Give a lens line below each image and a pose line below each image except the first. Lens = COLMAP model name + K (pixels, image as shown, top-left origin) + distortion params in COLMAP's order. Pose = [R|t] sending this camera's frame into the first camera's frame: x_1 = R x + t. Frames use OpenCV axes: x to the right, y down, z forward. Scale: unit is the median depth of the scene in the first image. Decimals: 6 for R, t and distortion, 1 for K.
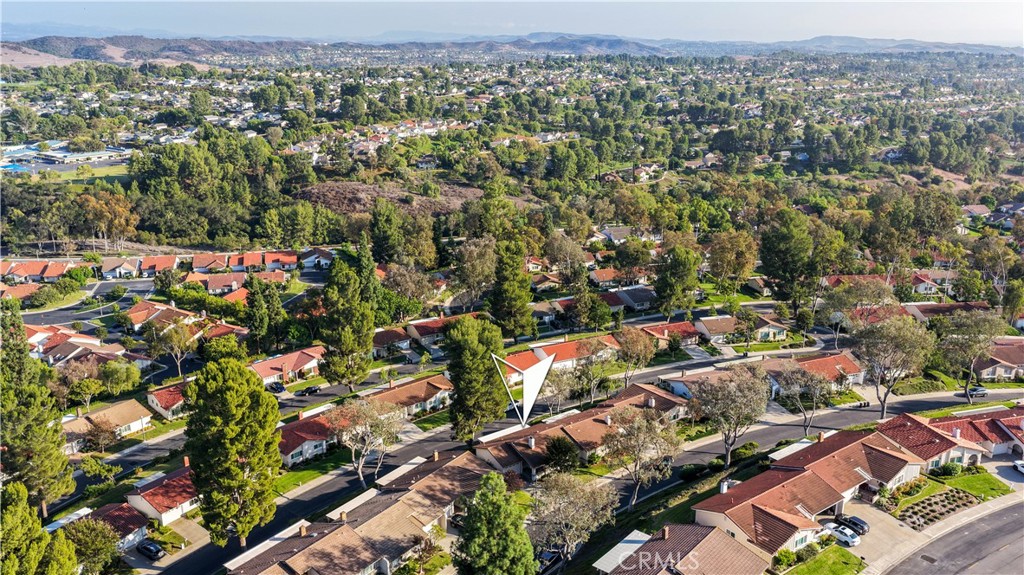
lens RADIAL K [[847.9, 0, 512.9], [0, 847.9, 289.5], [0, 0, 1]] dist [-0.007982, 0.025206]
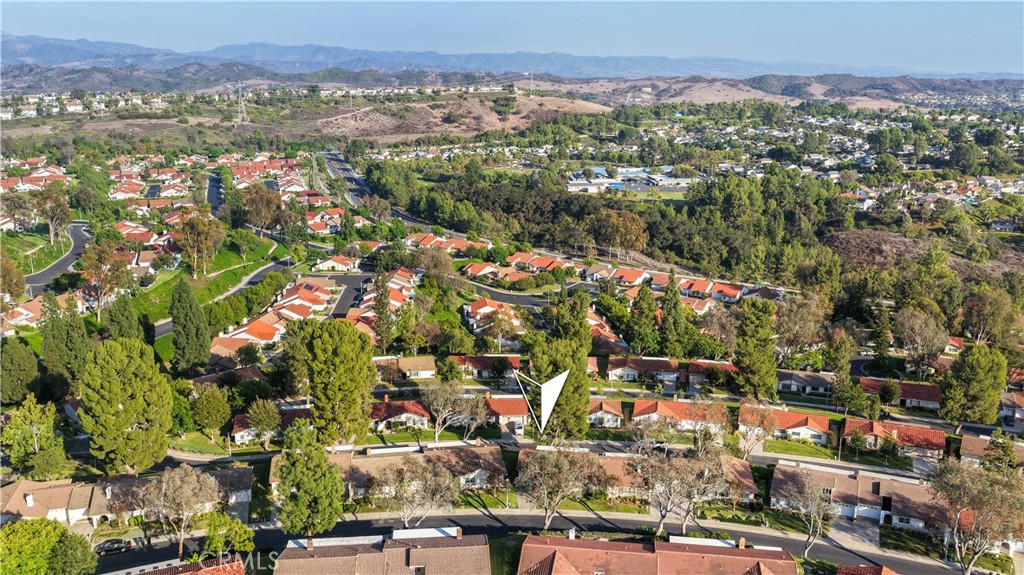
lens RADIAL K [[847.9, 0, 514.3], [0, 847.9, 286.4], [0, 0, 1]] dist [-0.007982, 0.025206]
pose [[0.699951, 0.174764, -0.692479, 0.184268], [-0.204984, 0.977963, 0.039617, -0.019404], [0.684142, 0.114216, 0.720350, 0.034775]]
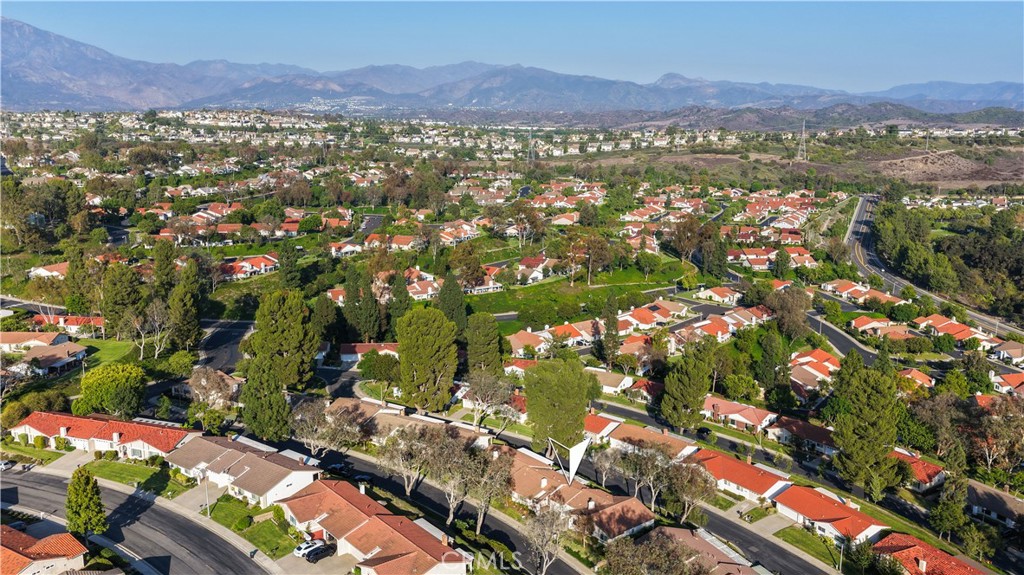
lens RADIAL K [[847.9, 0, 513.9], [0, 847.9, 289.1], [0, 0, 1]] dist [-0.007982, 0.025206]
pose [[0.033584, 0.203428, -0.978514, 0.300546], [-0.286687, 0.939883, 0.185557, -0.071647], [0.957436, 0.274295, 0.089885, 0.215694]]
